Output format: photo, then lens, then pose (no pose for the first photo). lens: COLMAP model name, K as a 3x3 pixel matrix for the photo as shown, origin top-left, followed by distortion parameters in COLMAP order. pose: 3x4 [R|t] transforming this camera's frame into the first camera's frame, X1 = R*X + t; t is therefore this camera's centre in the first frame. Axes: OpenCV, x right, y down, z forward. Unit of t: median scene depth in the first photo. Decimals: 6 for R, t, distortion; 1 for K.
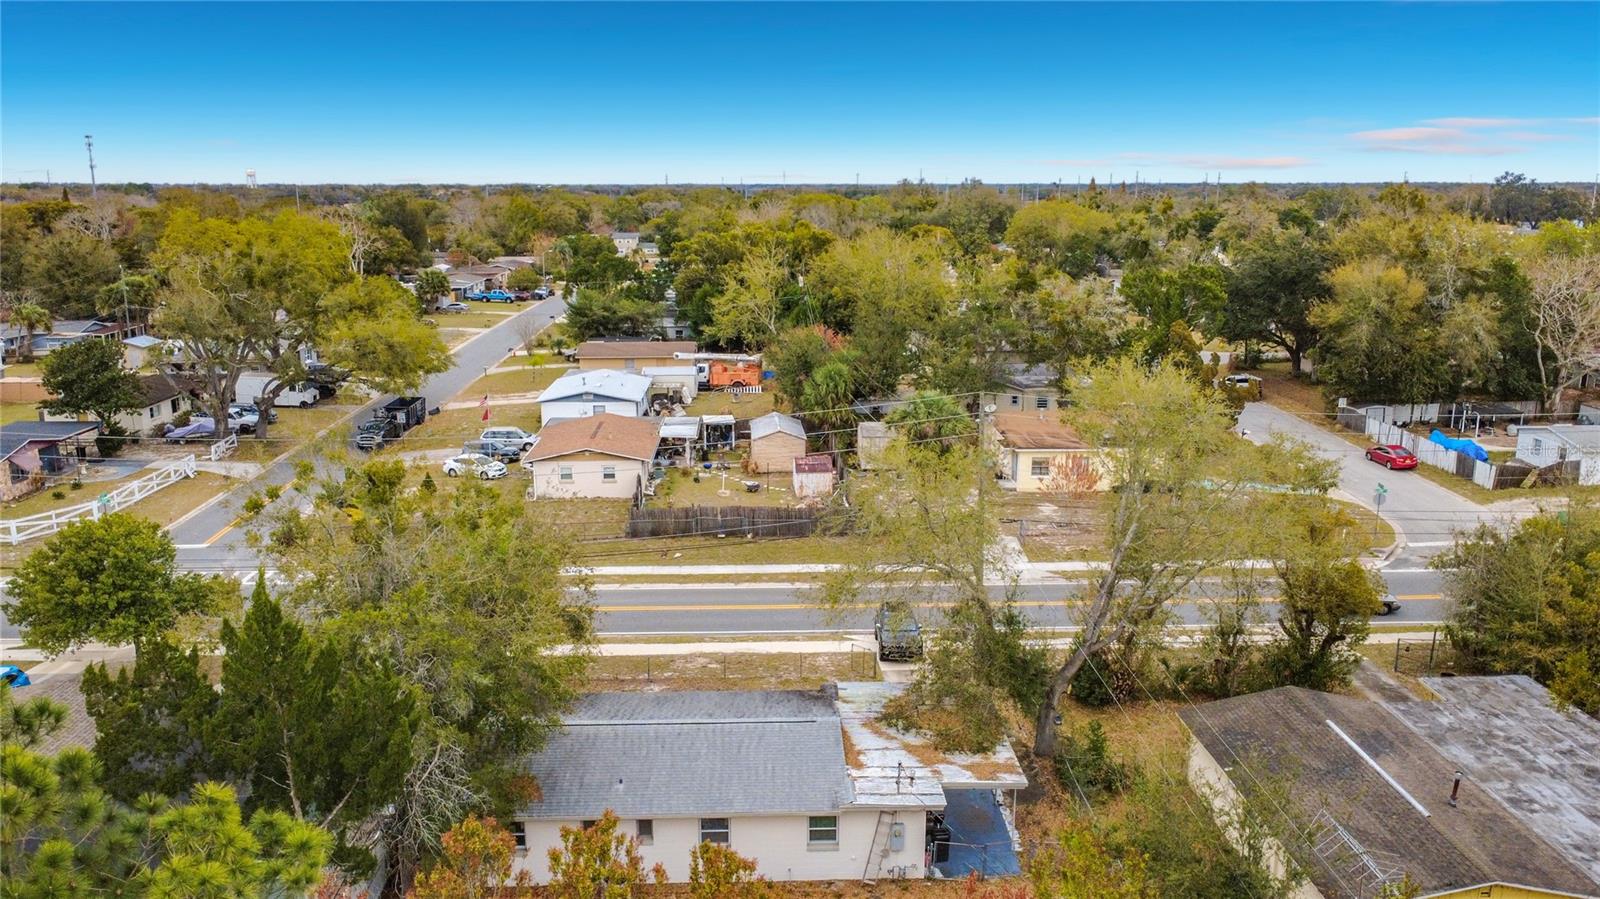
lens RADIAL K [[1197.2, 0, 794.3], [0, 1197.2, 452.4], [0, 0, 1]] dist [-0.012340, 0.031036]
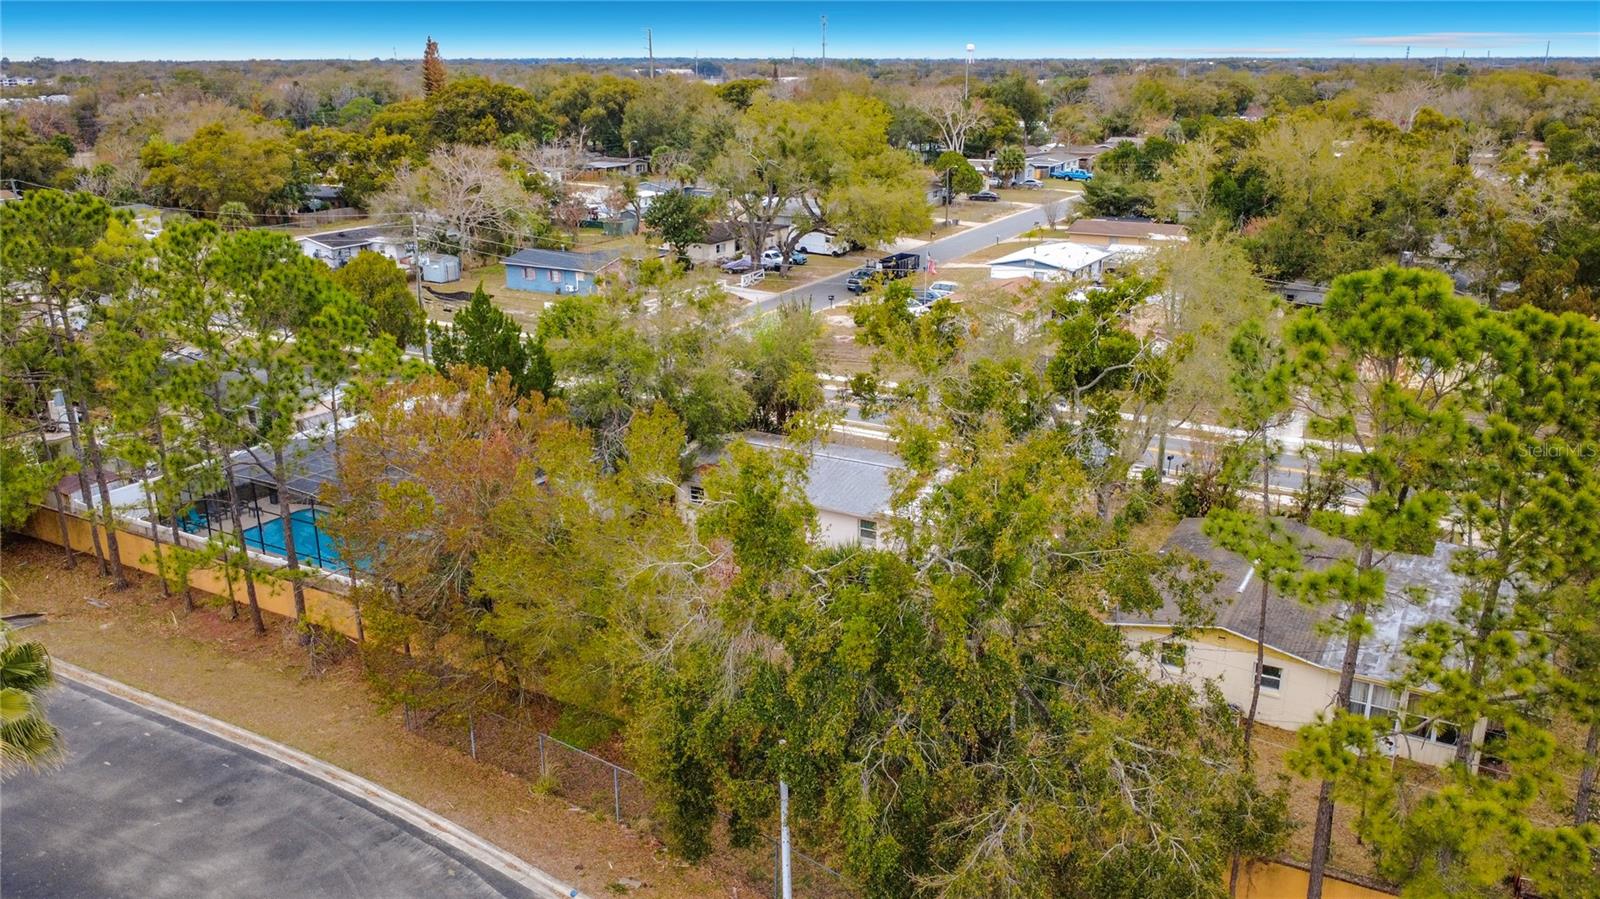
lens RADIAL K [[1197.2, 0, 803.3], [0, 1197.2, 445.8], [0, 0, 1]] dist [-0.012340, 0.031036]
pose [[0.862292, 0.155010, -0.482104, 0.221411], [-0.110444, 0.986648, 0.119695, 0.012940], [0.494221, -0.049966, 0.867899, -0.115831]]
